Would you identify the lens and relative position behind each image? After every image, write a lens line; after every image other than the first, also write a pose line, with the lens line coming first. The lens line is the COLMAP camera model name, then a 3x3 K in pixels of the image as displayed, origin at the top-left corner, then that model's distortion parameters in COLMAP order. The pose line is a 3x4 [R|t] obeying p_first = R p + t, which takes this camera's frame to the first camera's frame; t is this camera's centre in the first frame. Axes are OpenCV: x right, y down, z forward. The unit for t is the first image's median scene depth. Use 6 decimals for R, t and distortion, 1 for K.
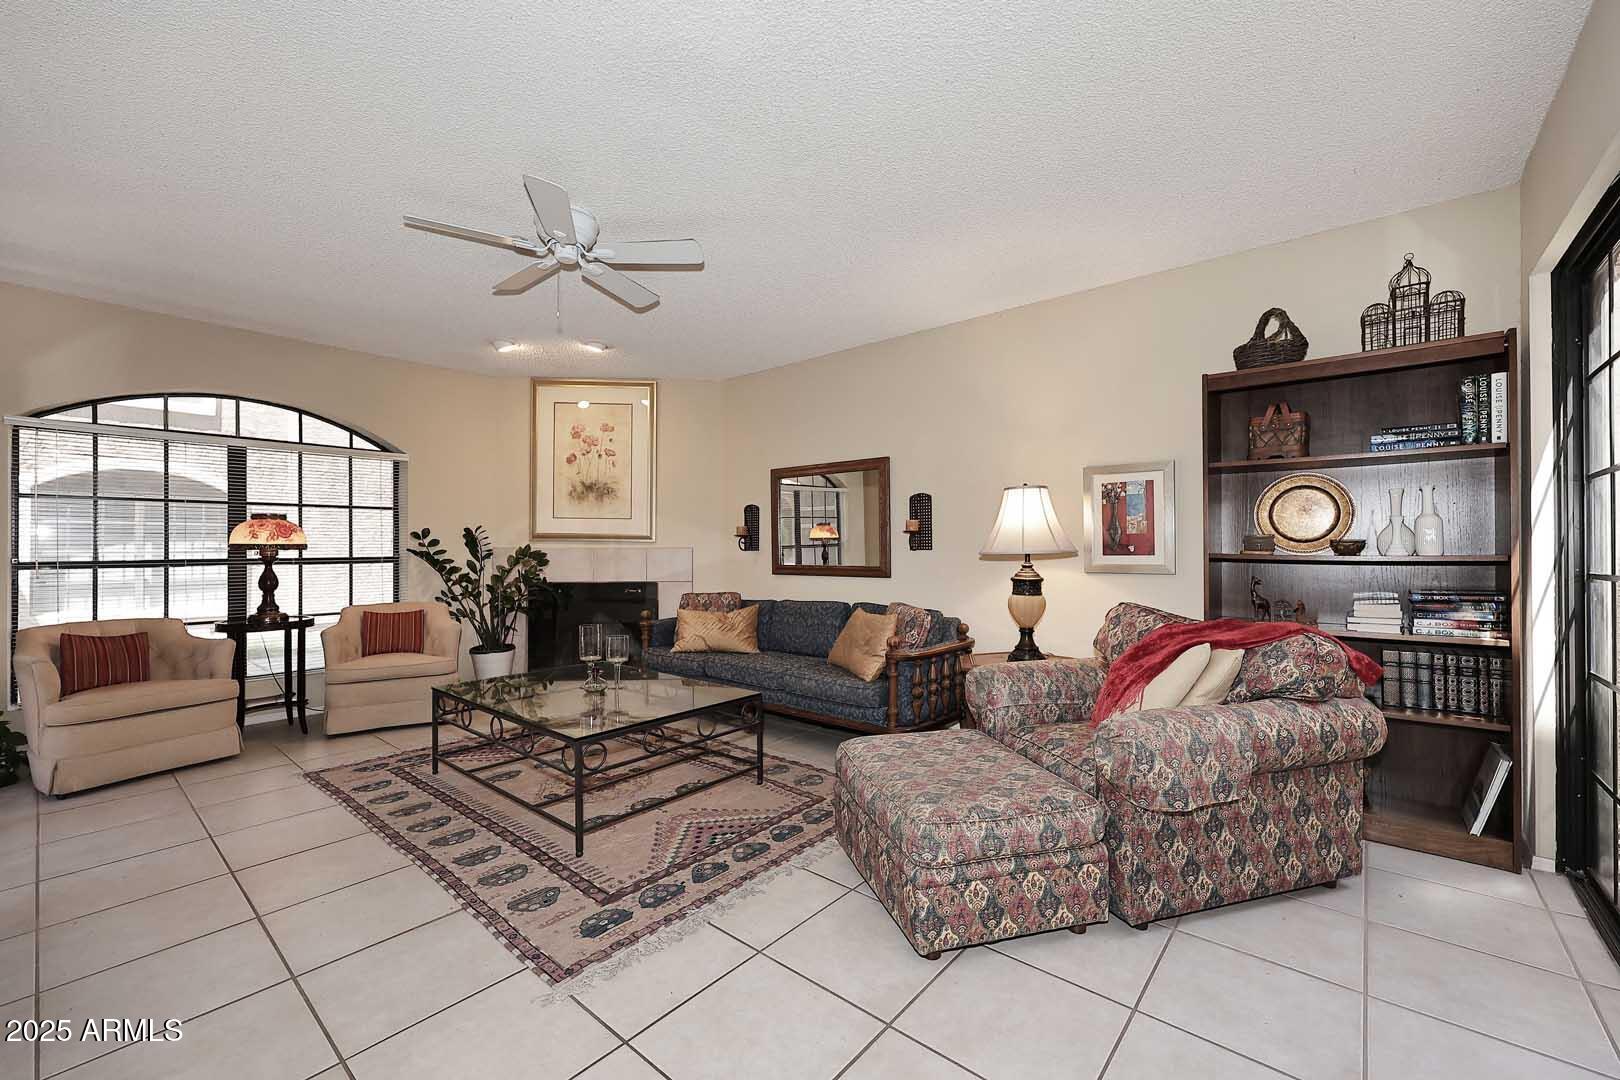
lens RADIAL K [[662.2, 0, 815.9], [0, 662.2, 545.2], [0, 0, 1]] dist [-0.001442, 0.002389]
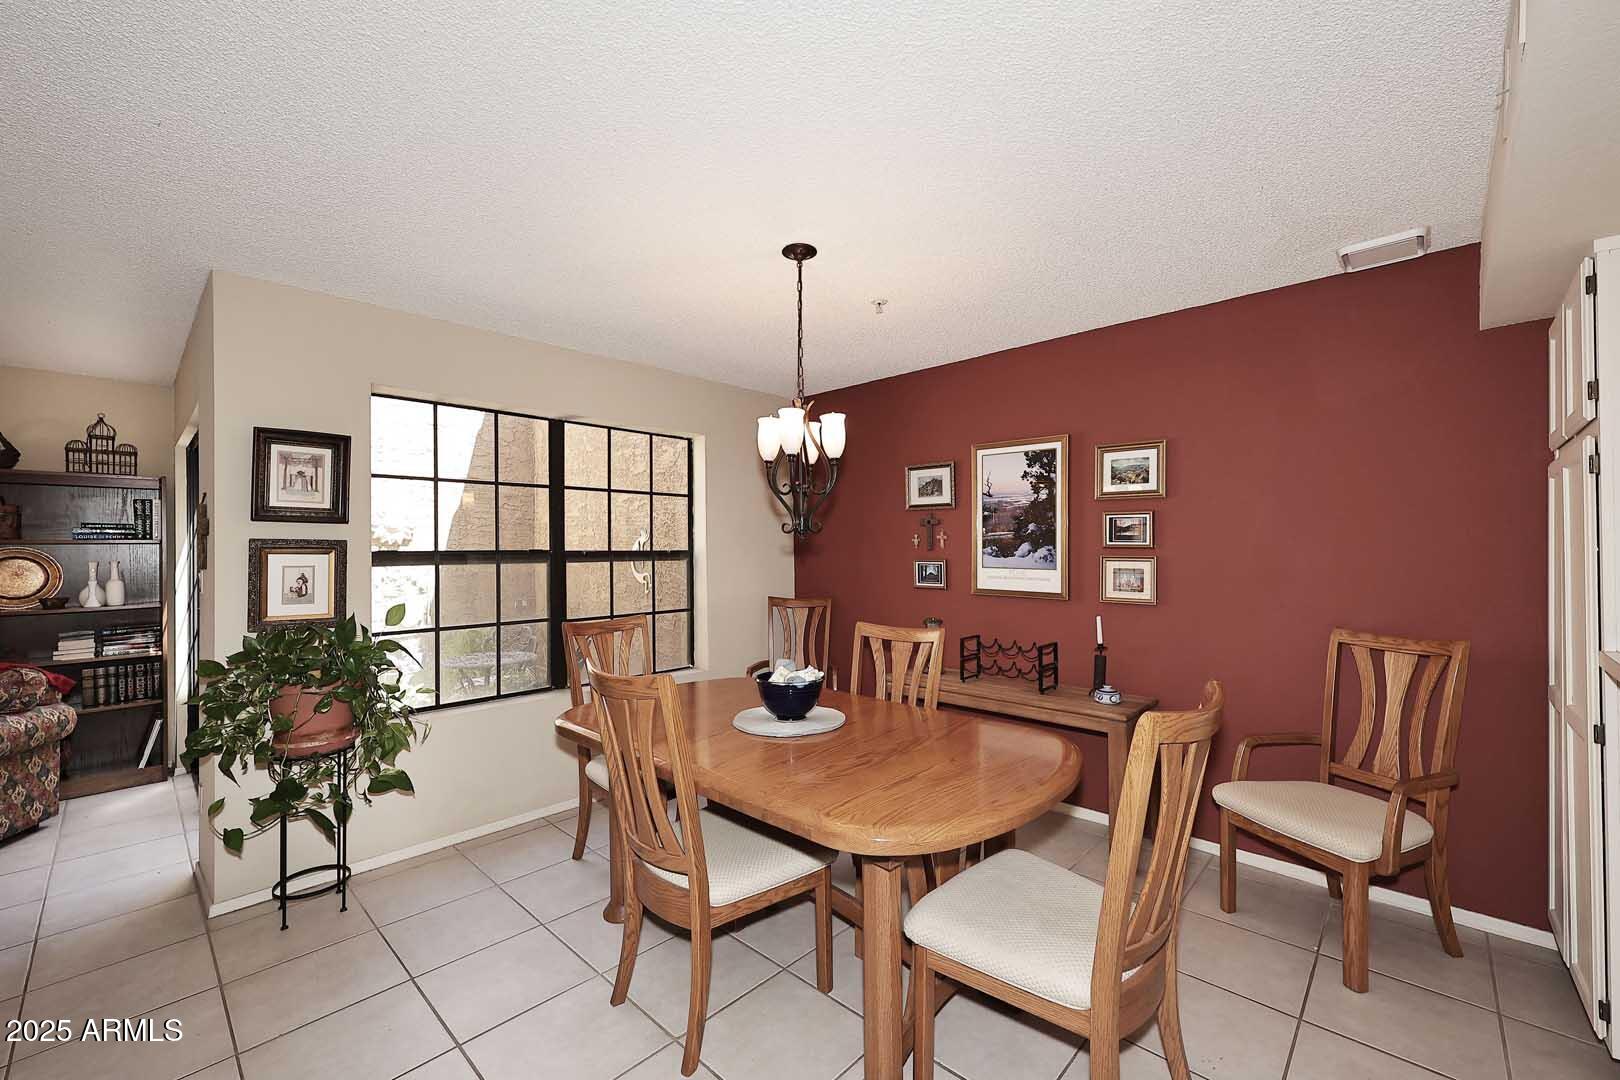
lens RADIAL K [[662.2, 0, 815.9], [0, 662.2, 545.2], [0, 0, 1]] dist [-0.001442, 0.002389]
pose [[0.066757, 0.005408, 0.997755, -0.571864], [0.002611, 0.999981, -0.005595, -0.118696], [-0.997766, 0.002979, 0.066742, -0.812949]]
